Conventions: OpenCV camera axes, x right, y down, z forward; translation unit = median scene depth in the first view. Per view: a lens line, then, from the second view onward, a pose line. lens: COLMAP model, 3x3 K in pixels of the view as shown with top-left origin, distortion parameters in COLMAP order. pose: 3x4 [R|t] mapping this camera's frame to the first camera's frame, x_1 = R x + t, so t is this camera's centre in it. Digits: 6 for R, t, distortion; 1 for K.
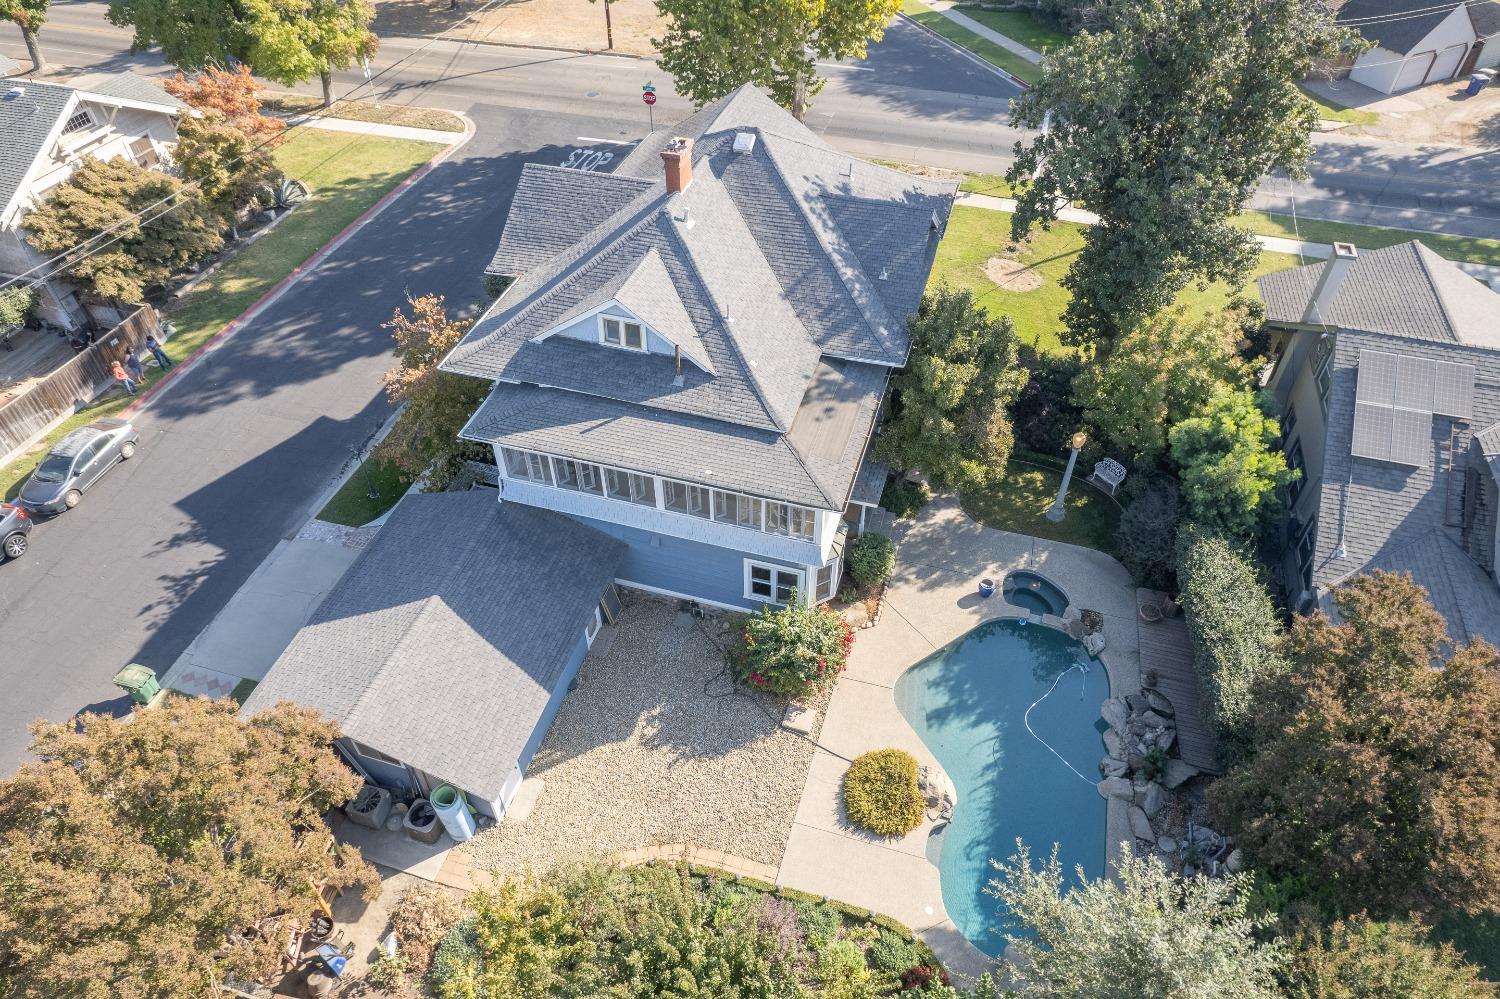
lens RADIAL K [[958.4, 0, 748.7], [0, 958.4, 507.4], [0, 0, 1]] dist [-0.069272, 0.045667]
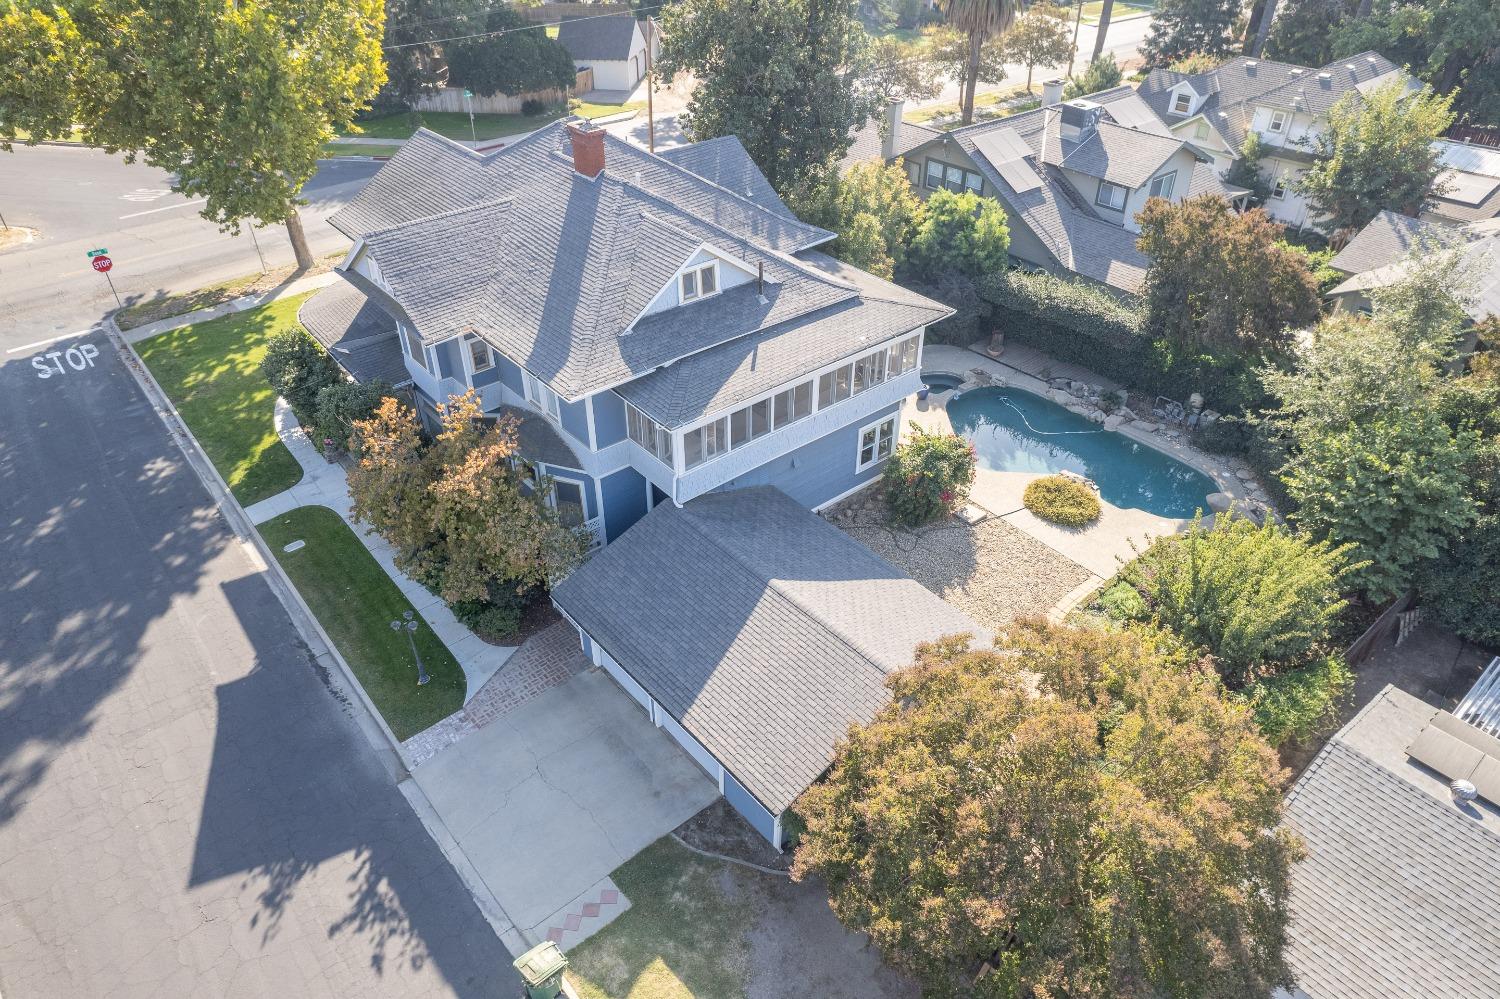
lens RADIAL K [[962.2, 0, 749.4], [0, 962.2, 505.7], [0, 0, 1]] dist [-0.078557, 0.072593]
pose [[0.550568, -0.493523, 0.673283, -0.851094], [0.581780, 0.805245, 0.114509, -0.075031], [-0.598670, 0.328658, 0.730464, 0.297715]]
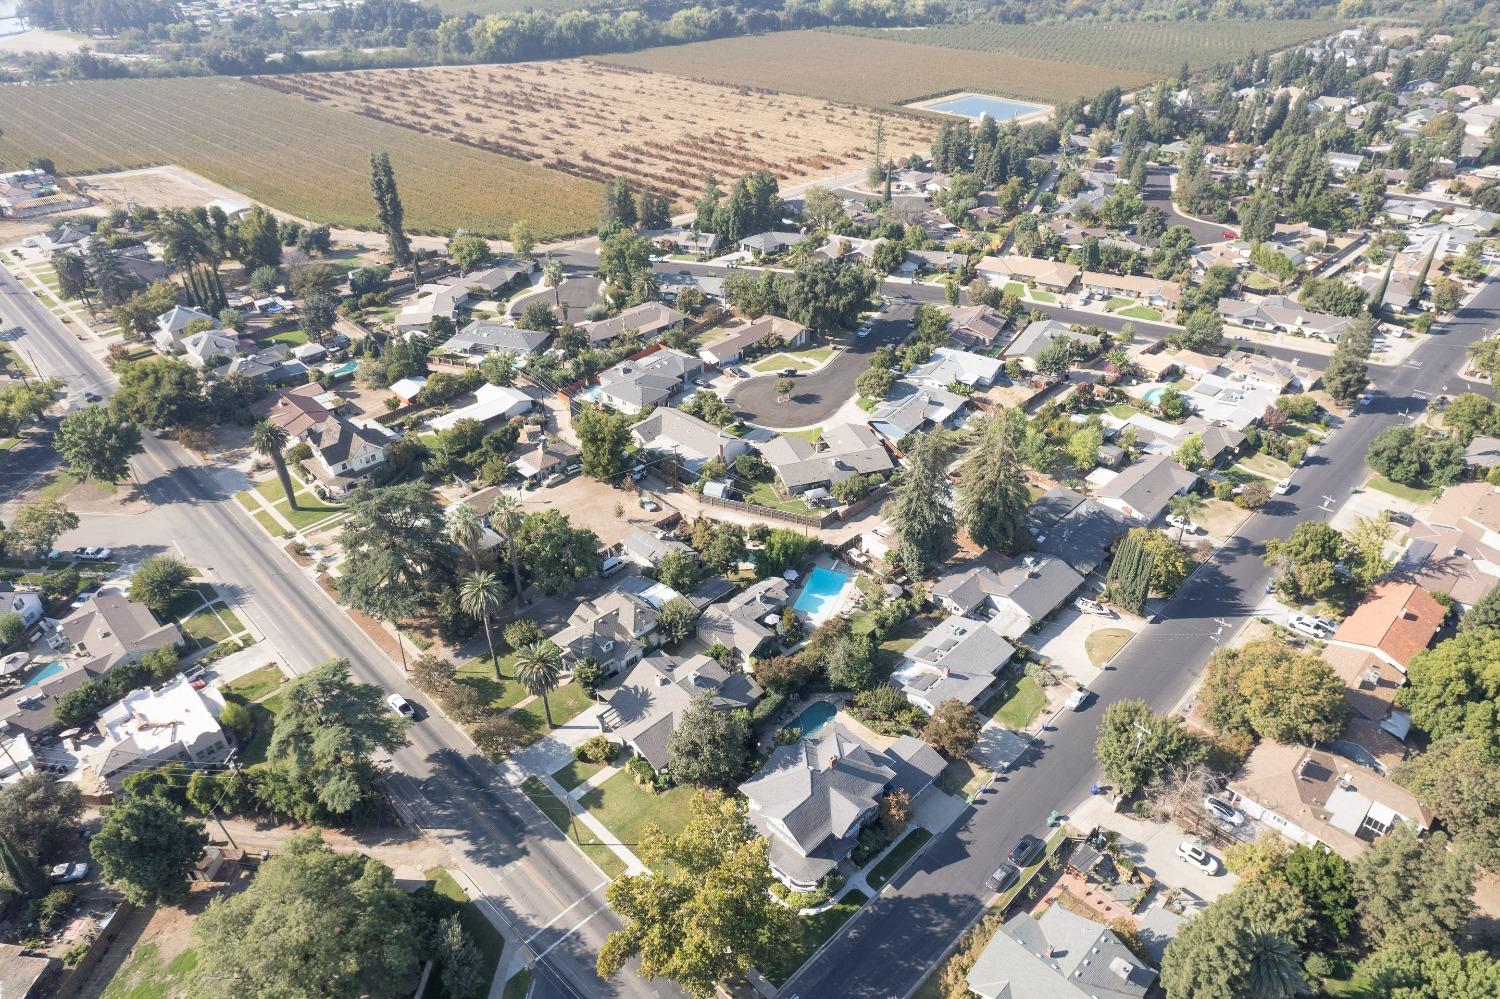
lens RADIAL K [[962.2, 0, 749.4], [0, 962.2, 505.7], [0, 0, 1]] dist [-0.078557, 0.072593]
pose [[-0.877429, -0.257916, 0.404473, -1.194867], [0.342418, 0.253767, 0.904628, -4.695512], [-0.335960, 0.932246, -0.134347, 0.644358]]
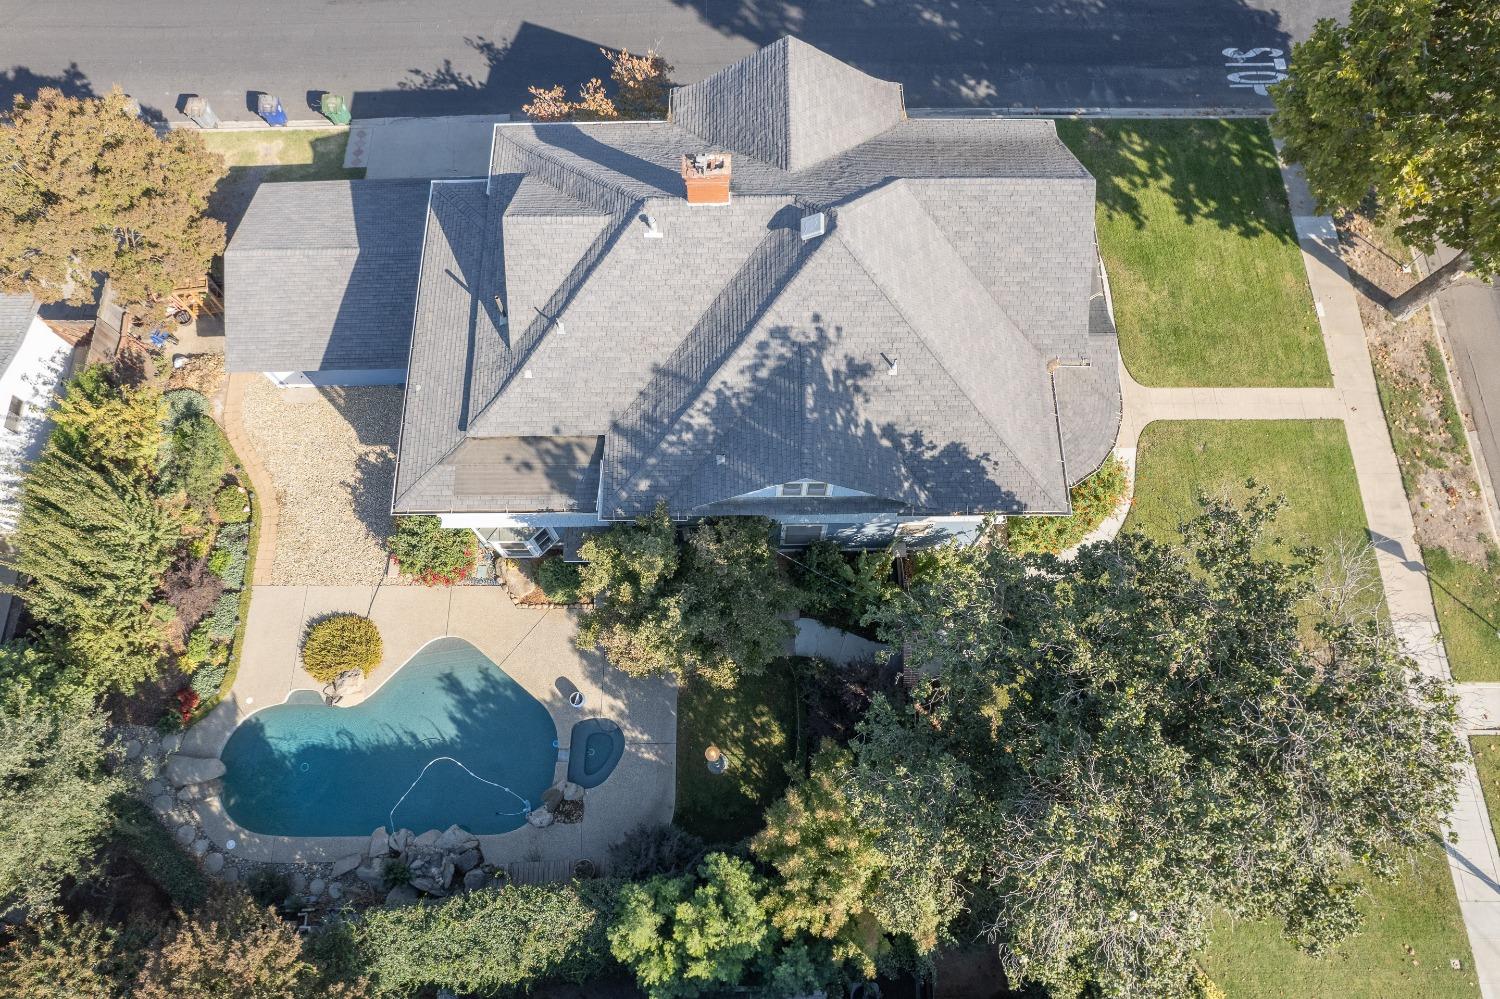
lens RADIAL K [[962.2, 0, 749.4], [0, 962.2, 505.7], [0, 0, 1]] dist [-0.078557, 0.072593]
pose [[0.297052, 0.901572, -0.314527, 0.467974], [-0.664810, 0.431721, 0.609627, -0.785265], [0.685411, 0.028010, 0.727618, 0.427669]]
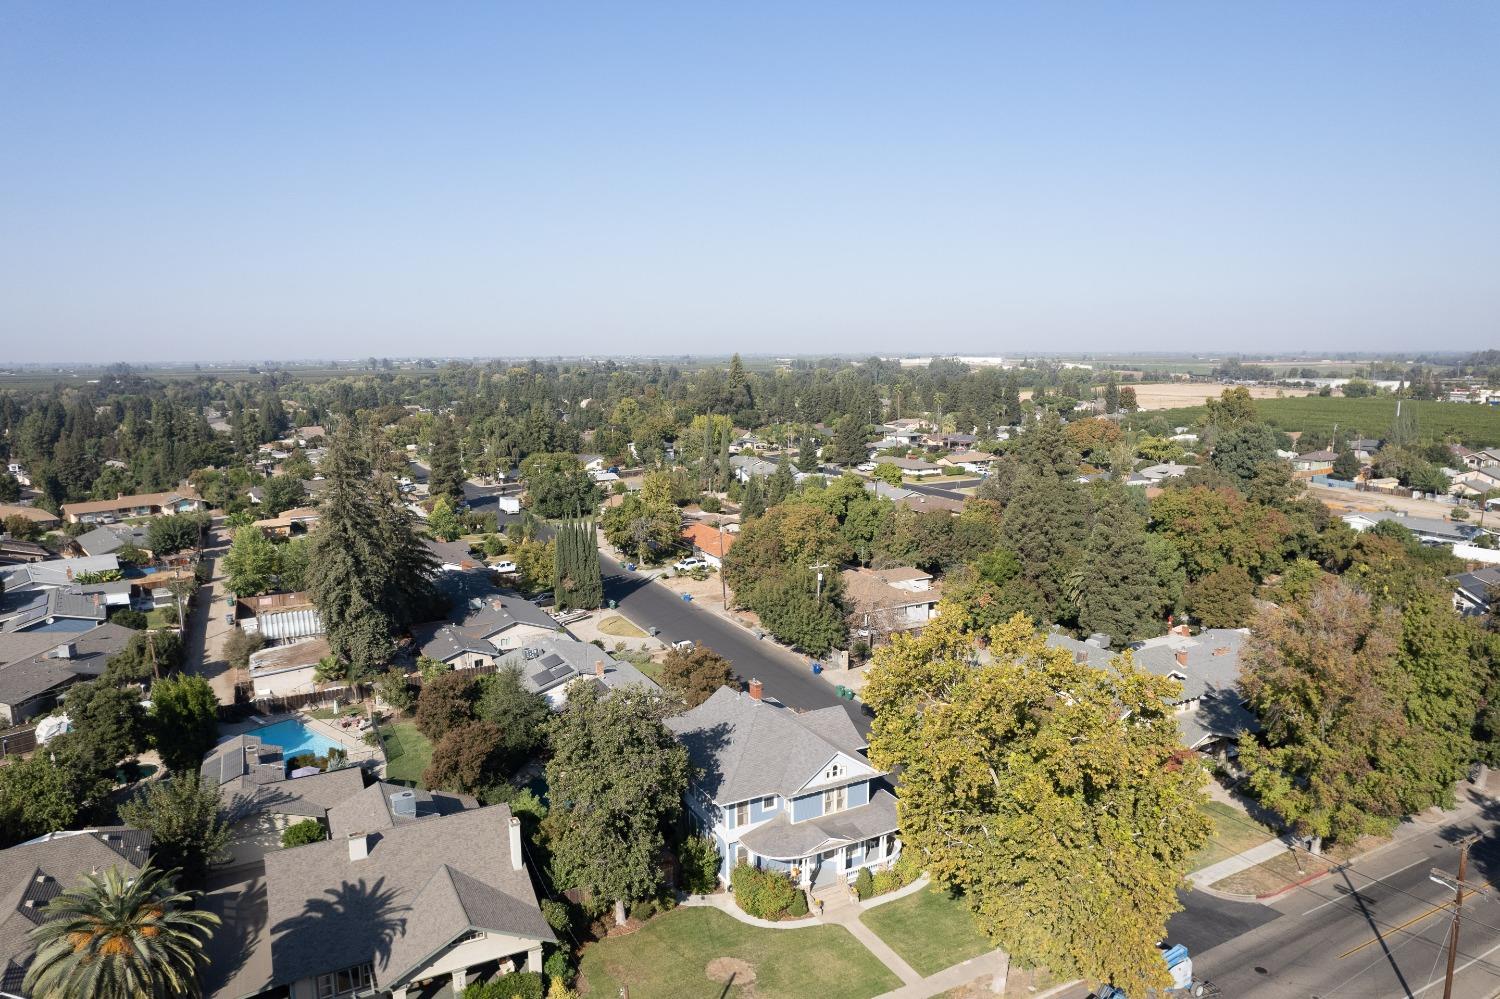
lens RADIAL K [[962.2, 0, 749.4], [0, 962.2, 505.7], [0, 0, 1]] dist [-0.078557, 0.072593]
pose [[-0.716205, 0.123219, -0.686926, 1.693982], [-0.477549, 0.631240, 0.611133, -2.296850], [0.508918, 0.765737, -0.393254, 1.657857]]
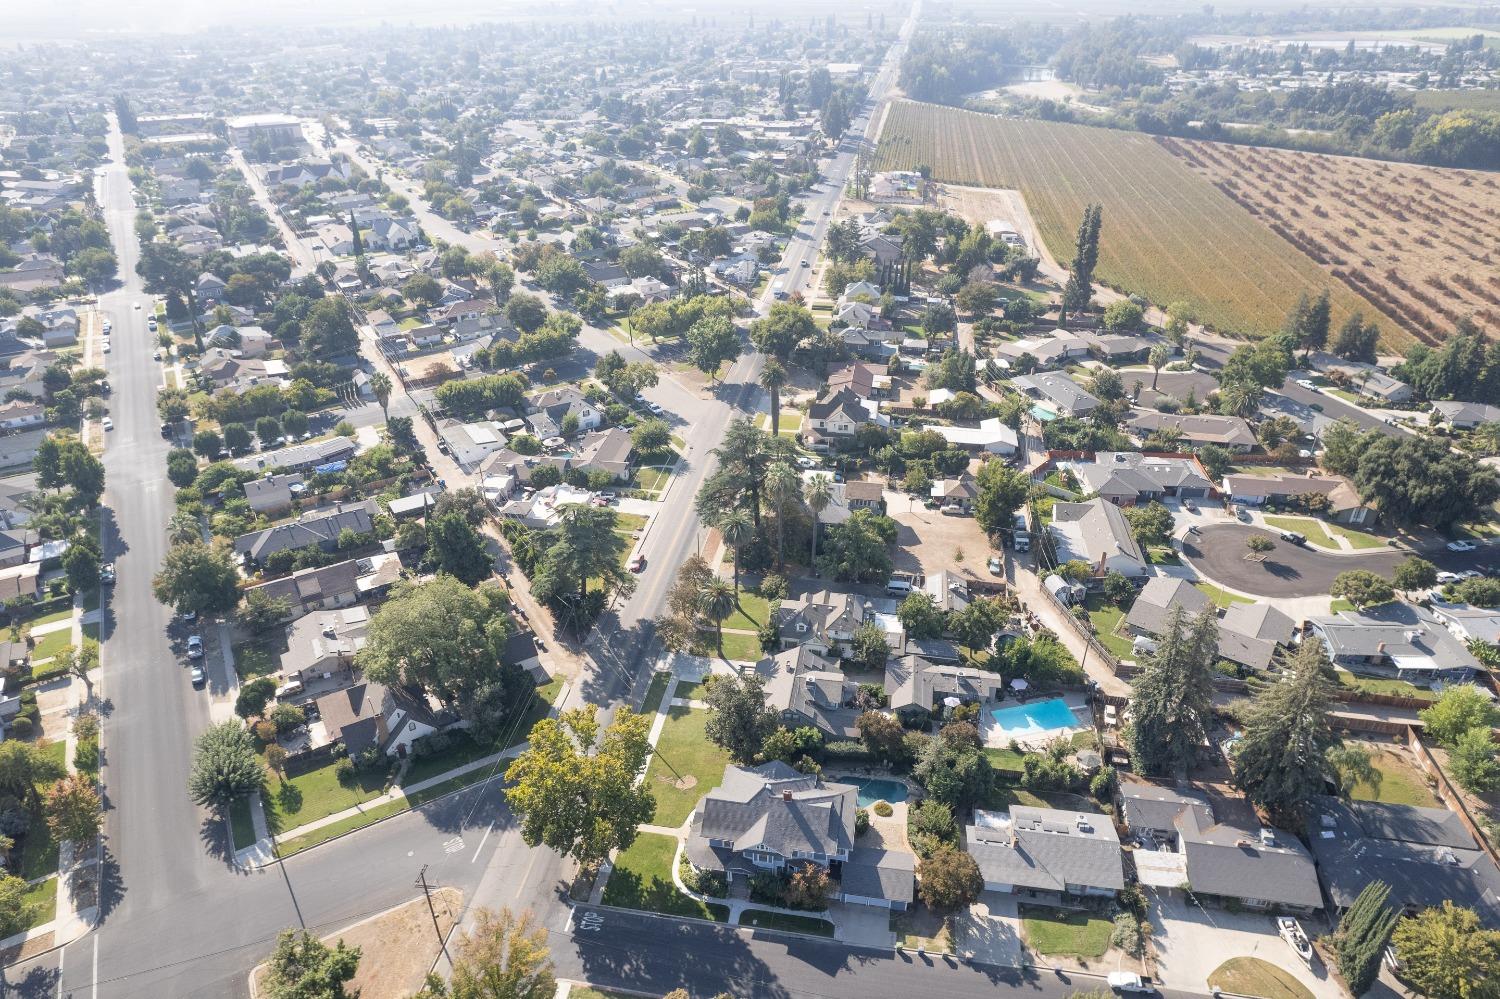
lens RADIAL K [[962.2, 0, 749.4], [0, 962.2, 505.7], [0, 0, 1]] dist [-0.078557, 0.072593]
pose [[-0.120940, -0.490448, 0.863038, -3.143546], [0.693568, 0.580249, 0.426936, -3.092653], [-0.710167, 0.650209, 0.269984, -0.883603]]
